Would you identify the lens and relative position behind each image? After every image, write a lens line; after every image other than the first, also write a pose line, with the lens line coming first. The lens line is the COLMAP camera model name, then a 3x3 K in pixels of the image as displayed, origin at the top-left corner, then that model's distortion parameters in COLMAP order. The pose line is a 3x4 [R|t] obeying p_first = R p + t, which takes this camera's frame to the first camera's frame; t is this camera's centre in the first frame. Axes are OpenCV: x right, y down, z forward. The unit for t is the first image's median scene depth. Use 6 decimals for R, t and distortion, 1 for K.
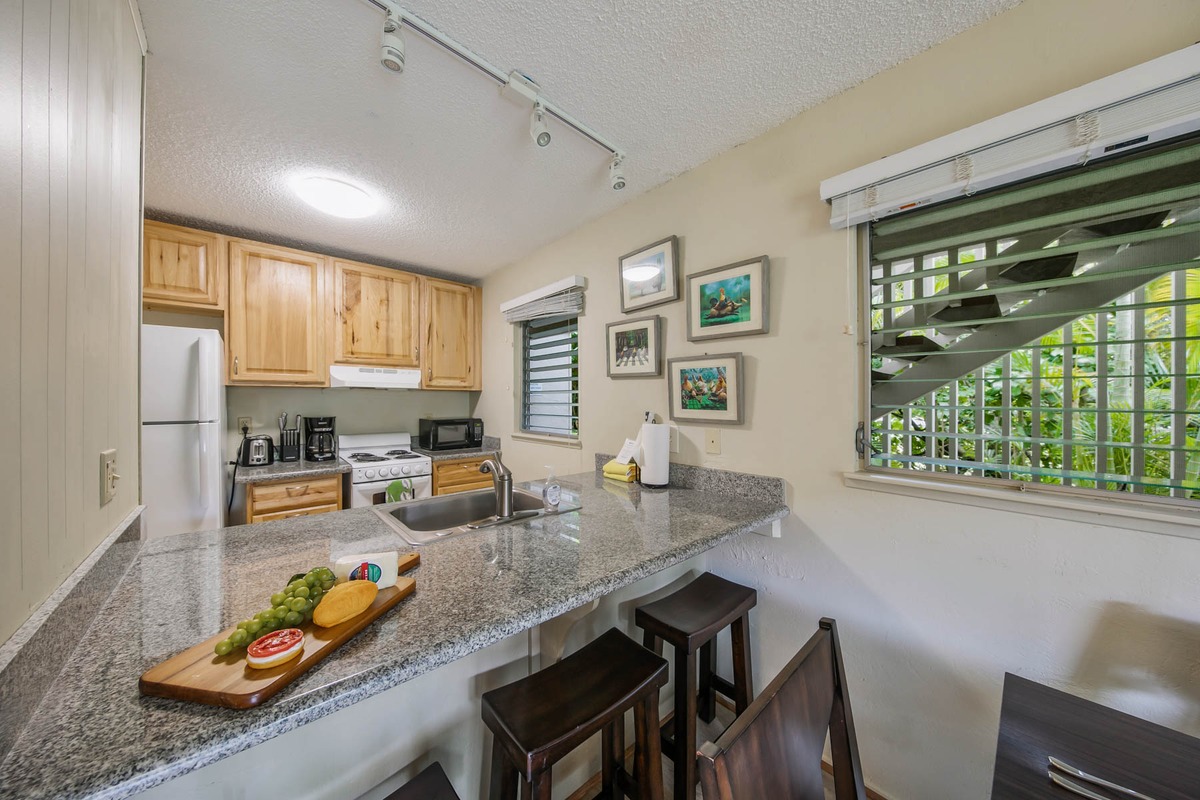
lens RADIAL K [[396.2, 0, 602.4], [0, 396.2, 396.4], [0, 0, 1]] dist [0.011692, 0.000112]
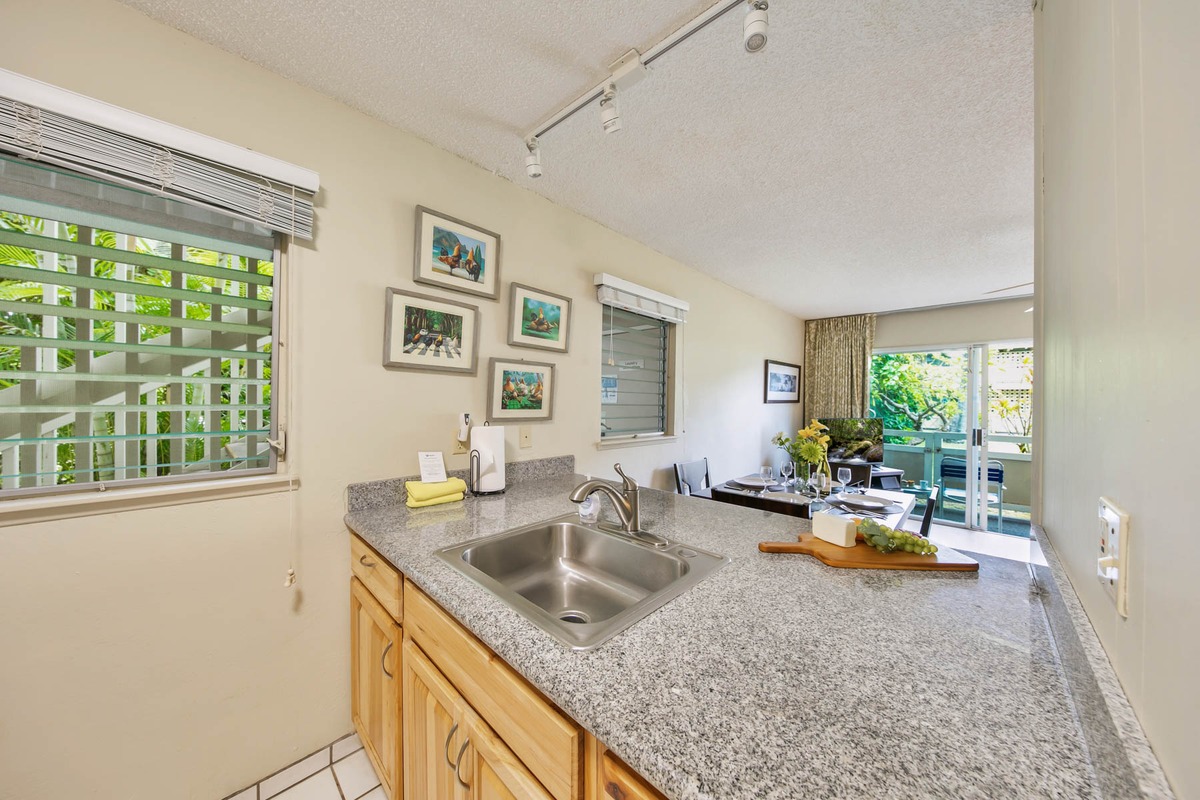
lens RADIAL K [[396.2, 0, 595.0], [0, 396.2, 398.0], [0, 0, 1]] dist [0.011692, 0.000112]
pose [[-0.065096, 0.005938, 0.997861, -0.860789], [-0.015703, 0.999852, -0.006974, 0.006274], [-0.997755, -0.016123, -0.064993, 0.862688]]
